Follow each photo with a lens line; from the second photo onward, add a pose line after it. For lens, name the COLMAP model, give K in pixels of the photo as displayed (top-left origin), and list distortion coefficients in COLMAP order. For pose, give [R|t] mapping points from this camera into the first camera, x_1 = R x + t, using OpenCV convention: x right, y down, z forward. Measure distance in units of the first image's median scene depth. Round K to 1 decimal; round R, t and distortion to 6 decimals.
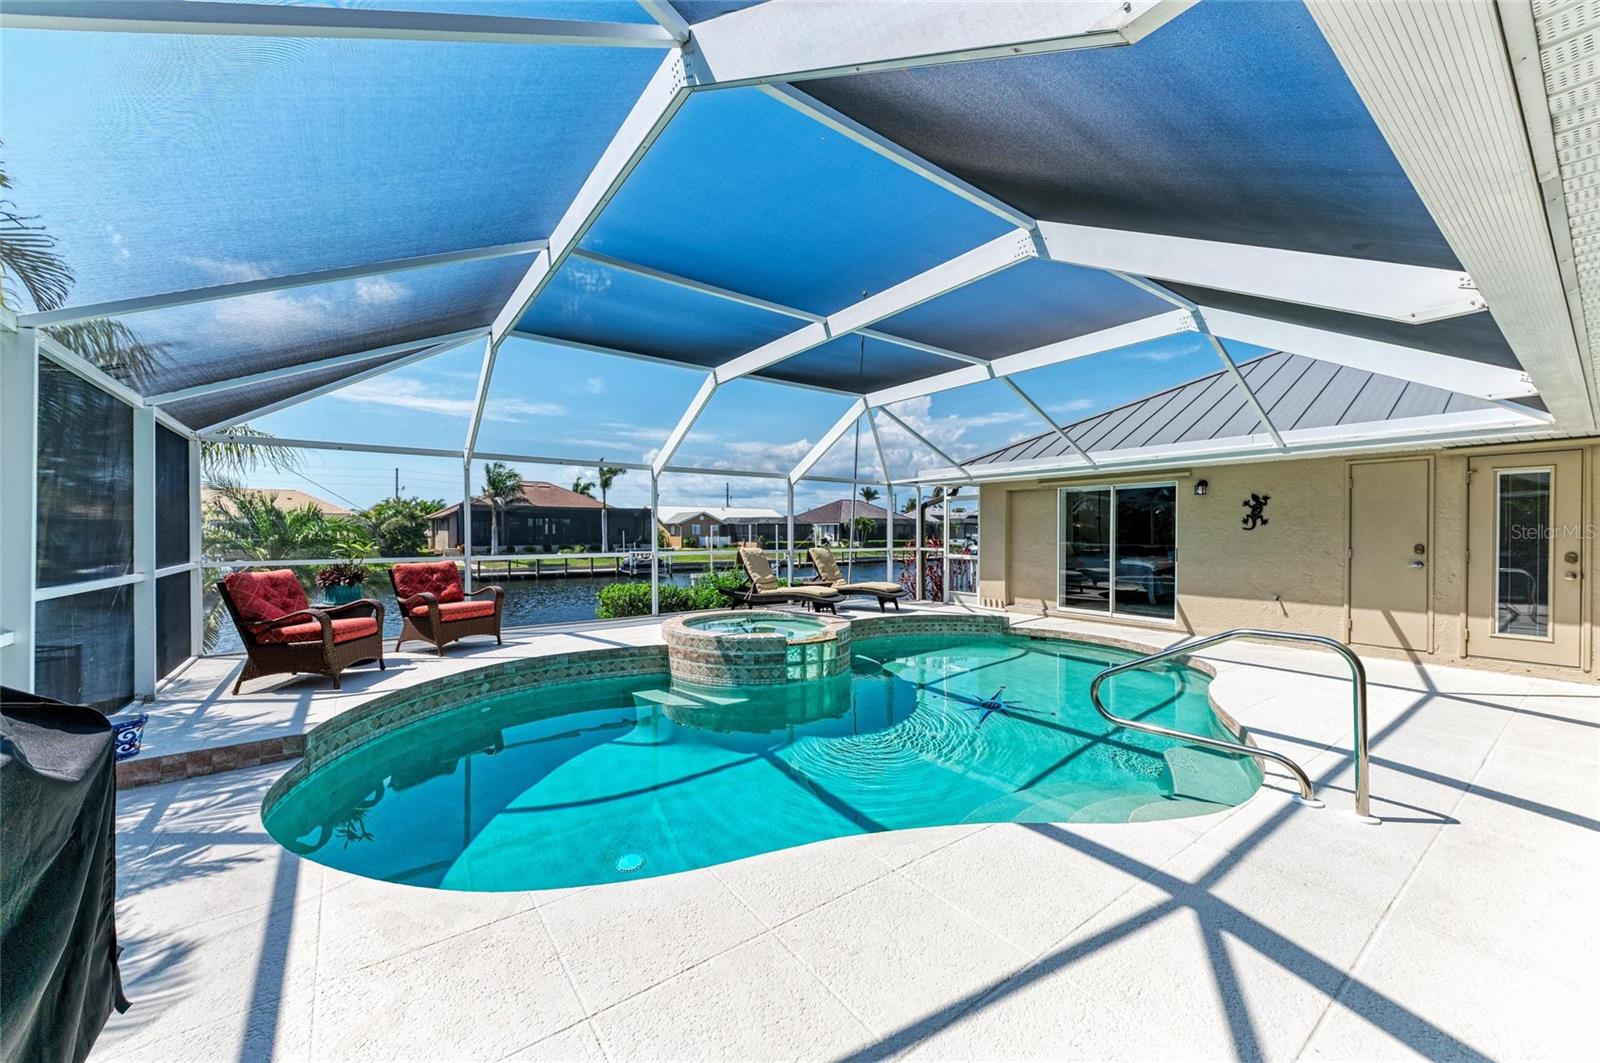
lens RADIAL K [[598.8, 0, 804.2], [0, 598.8, 533.9], [0, 0, 1]] dist [0.010176, -0.000145]
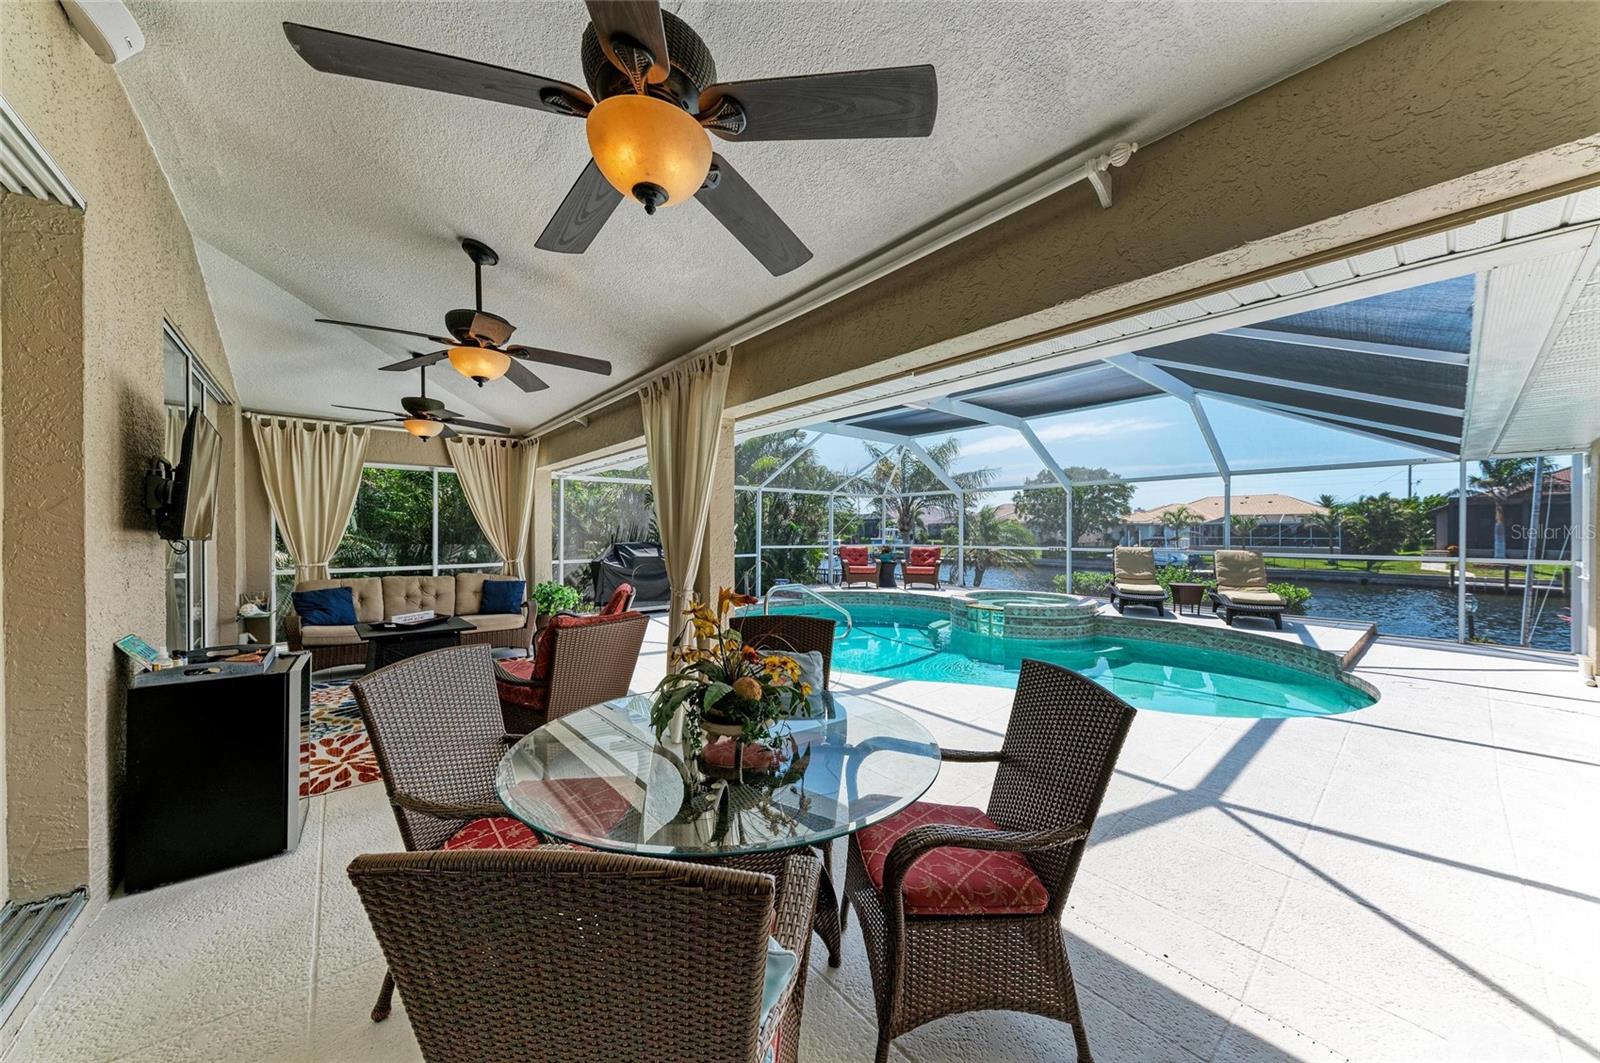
lens RADIAL K [[550.4, 0, 803.9], [0, 550.4, 535.4], [0, 0, 1]] dist [0.020724, -0.007406]
pose [[0.065188, 0.007181, -0.997847, 0.929562], [-0.002225, 0.999973, 0.007051, -0.004027], [0.997871, 0.001760, 0.065202, 0.333167]]
